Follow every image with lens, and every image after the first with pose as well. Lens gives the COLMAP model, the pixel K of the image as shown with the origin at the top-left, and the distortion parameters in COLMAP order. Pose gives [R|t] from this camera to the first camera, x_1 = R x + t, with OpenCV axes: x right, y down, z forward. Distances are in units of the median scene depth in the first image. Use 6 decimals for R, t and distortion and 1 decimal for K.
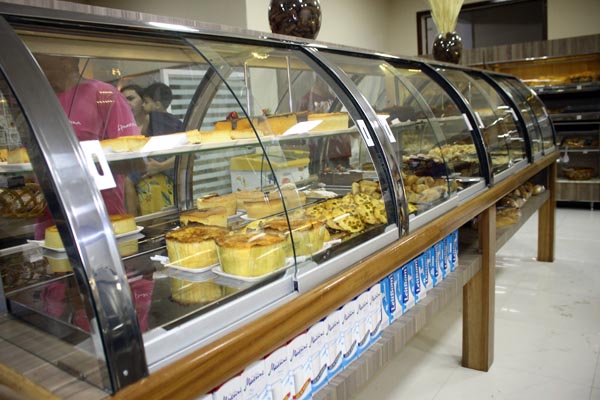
lens RADIAL K [[500.4, 0, 295.4], [0, 500.4, 194.1], [0, 0, 1]] dist [-0.162130, 0.137202]
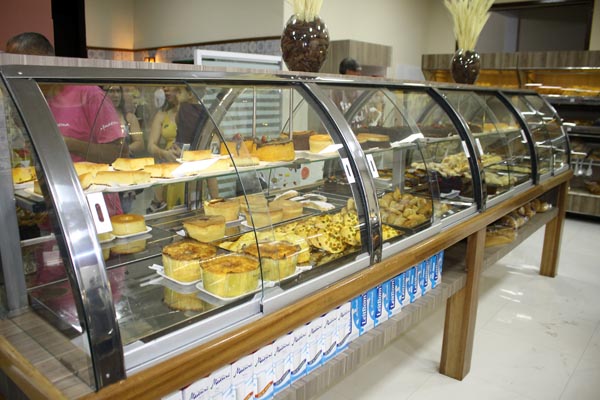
lens RADIAL K [[500.4, 0, 295.4], [0, 500.4, 194.1], [0, 0, 1]] dist [-0.162130, 0.137202]
pose [[0.993646, 0.092953, -0.063464, 0.093627], [-0.089299, 0.994305, 0.058164, -0.117233], [0.068509, -0.052127, 0.996288, -0.120922]]
